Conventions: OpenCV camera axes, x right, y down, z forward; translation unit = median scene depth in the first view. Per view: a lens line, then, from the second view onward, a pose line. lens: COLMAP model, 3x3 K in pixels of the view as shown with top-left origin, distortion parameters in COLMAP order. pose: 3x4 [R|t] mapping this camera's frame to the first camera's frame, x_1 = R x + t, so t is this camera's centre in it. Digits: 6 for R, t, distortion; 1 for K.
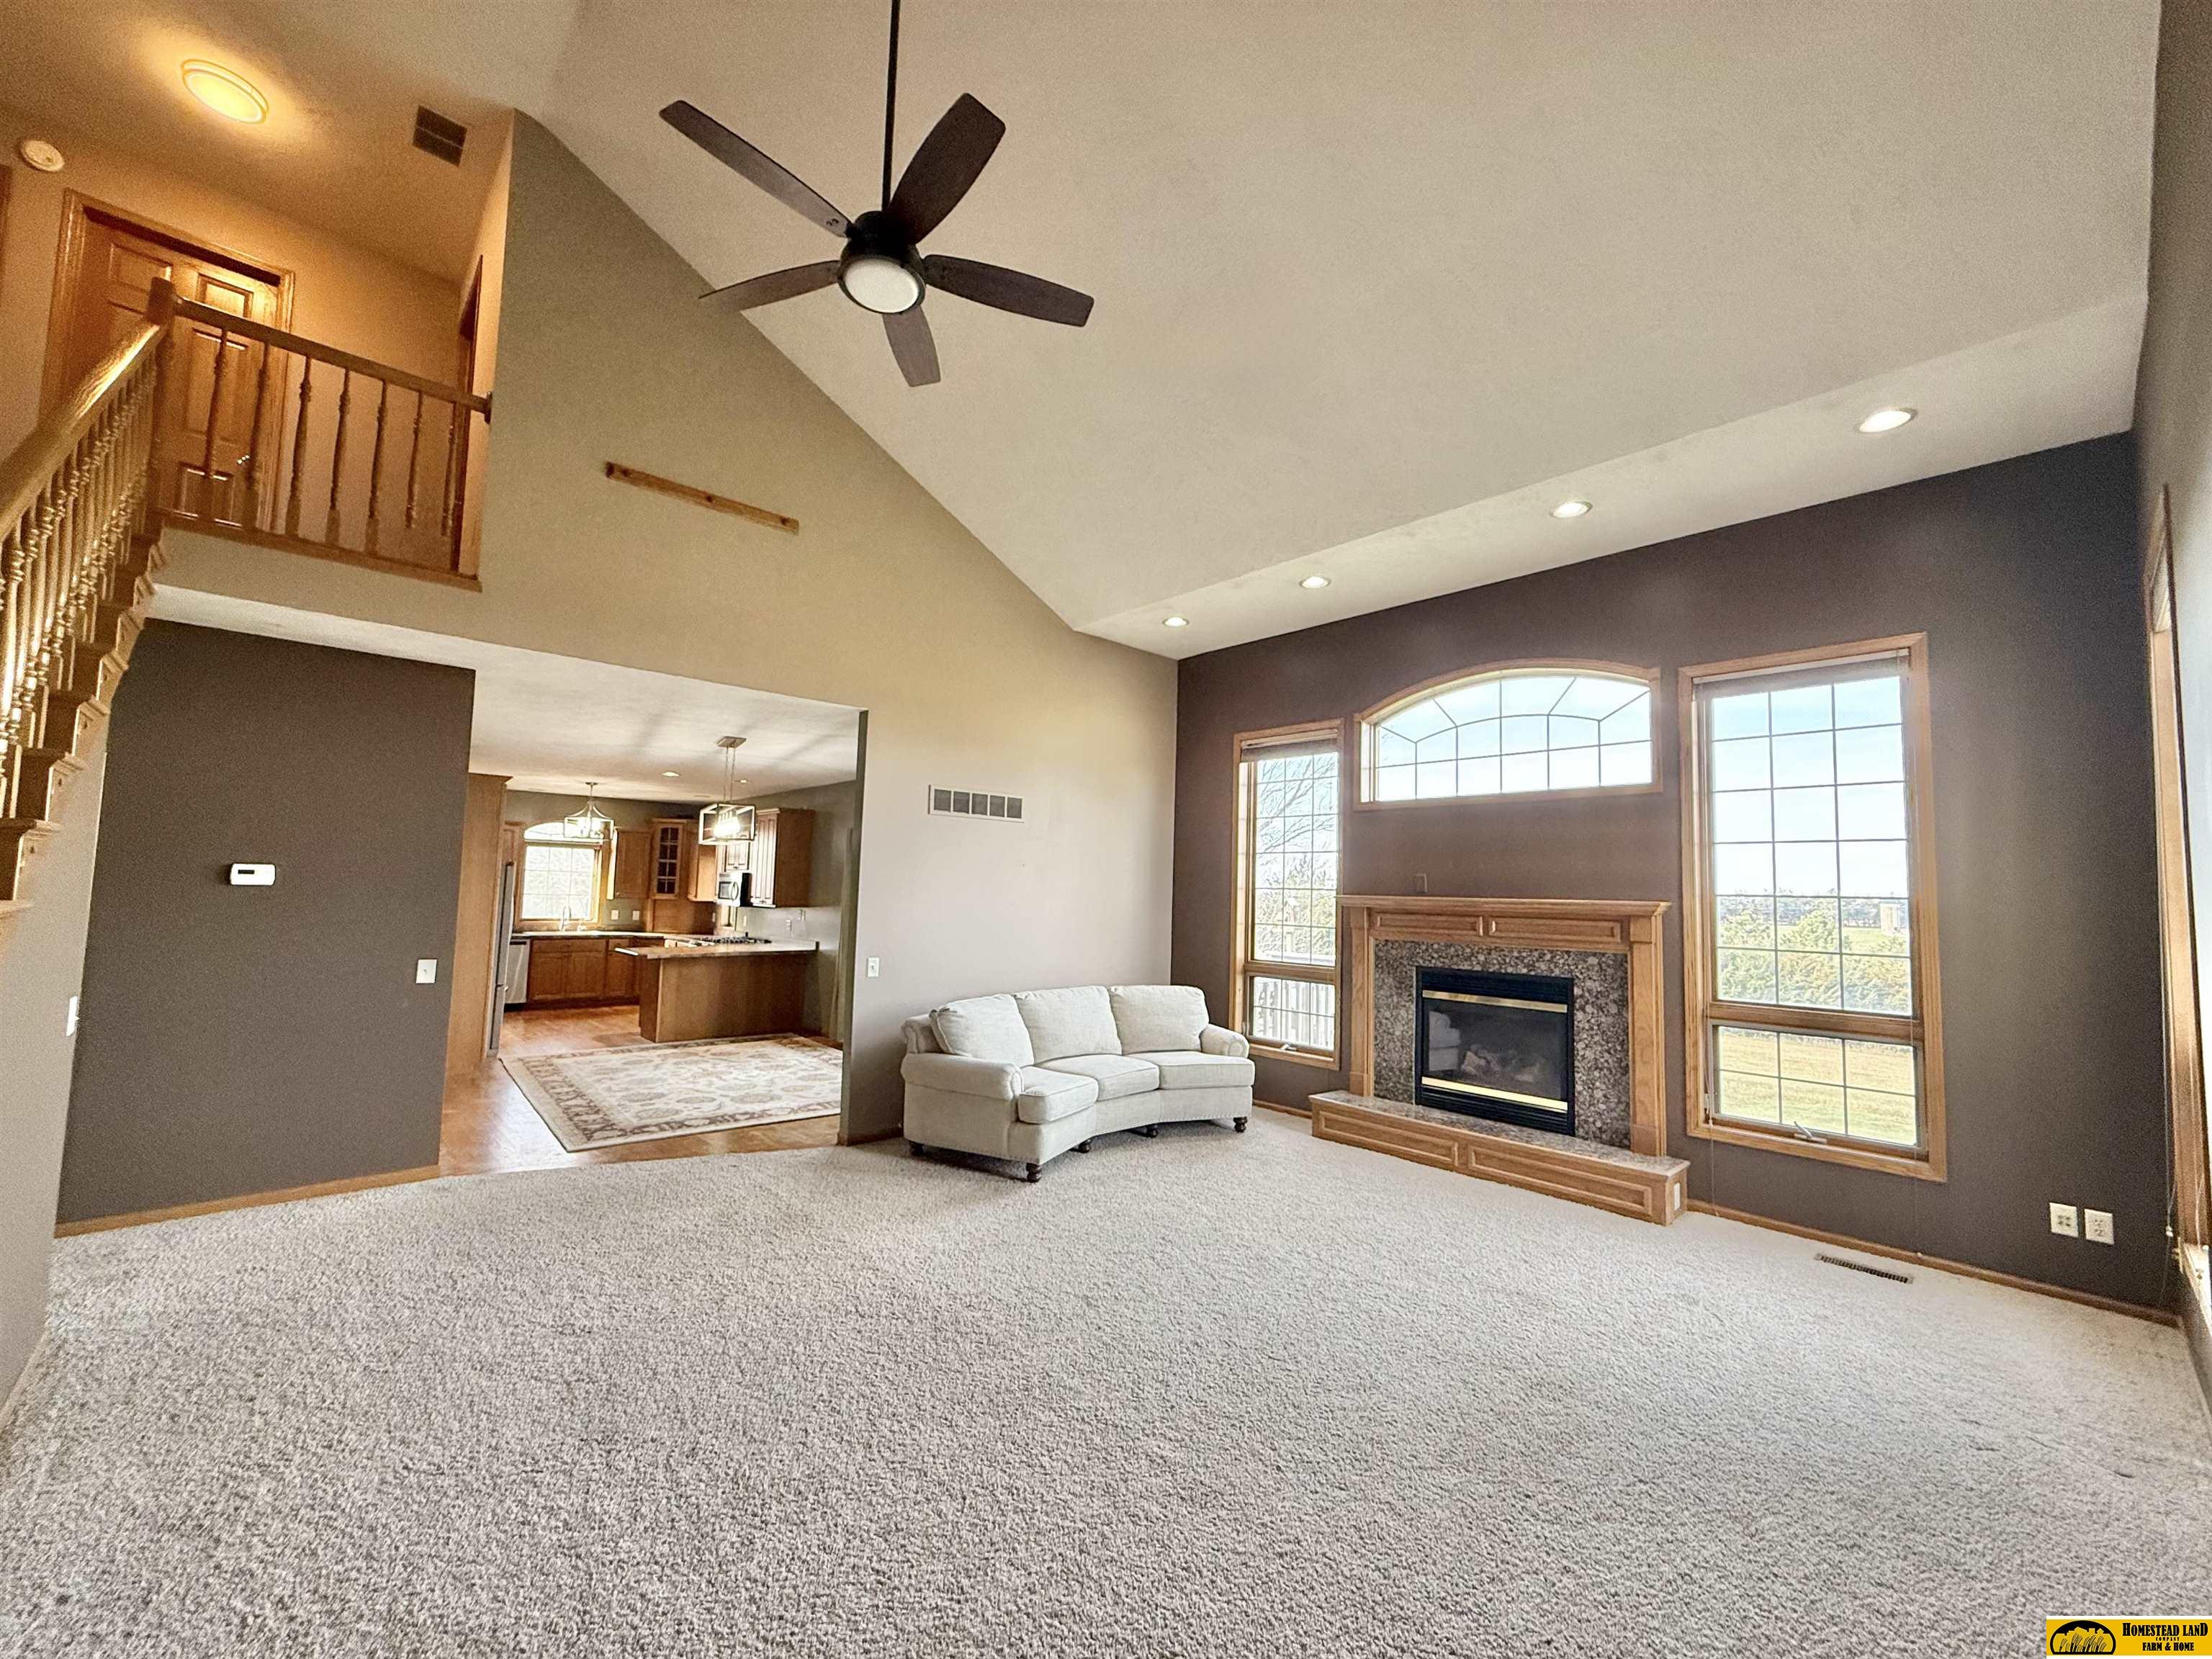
lens RADIAL K [[871.5, 0, 1107.0], [0, 871.5, 831.7], [0, 0, 1]] dist [-0.005584, -0.000604]
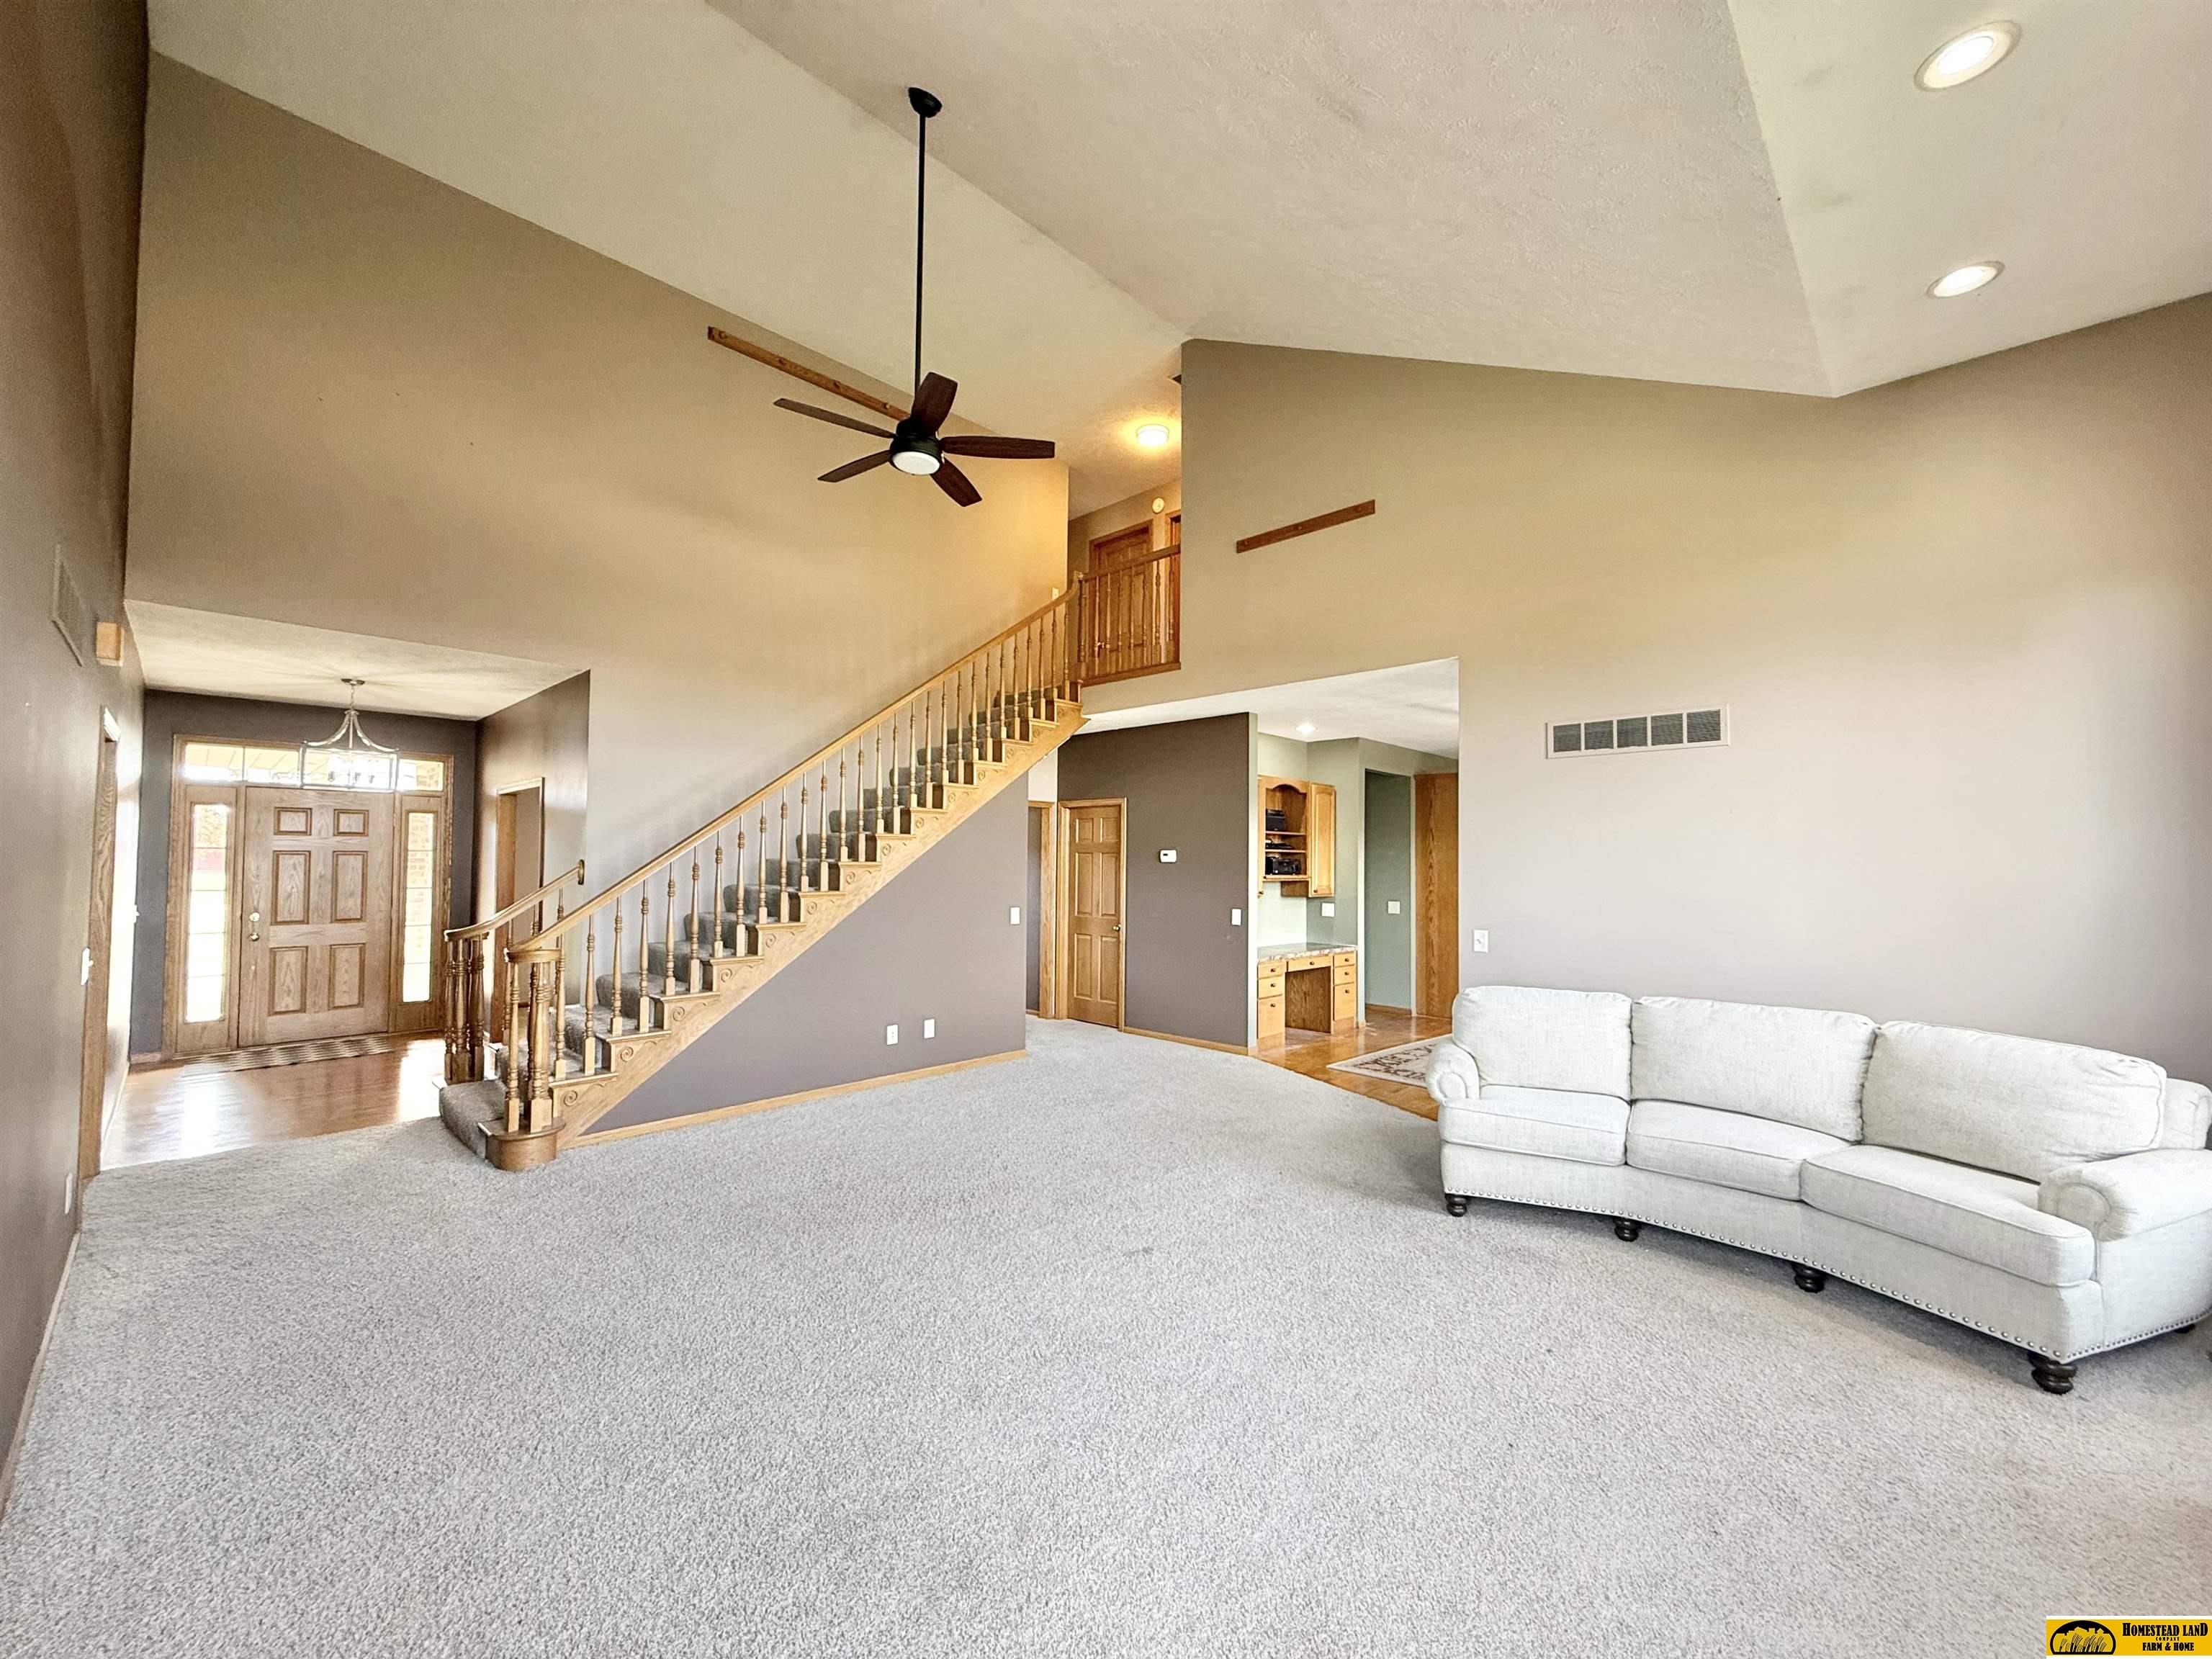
lens RADIAL K [[871.5, 0, 1097.5], [0, 871.5, 830.8], [0, 0, 1]] dist [-0.005584, -0.000604]
pose [[0.053499, -0.062602, -0.996604, 0.570439], [0.064793, 0.996147, -0.059095, 0.066784], [0.996464, -0.061411, 0.057349, 0.531427]]
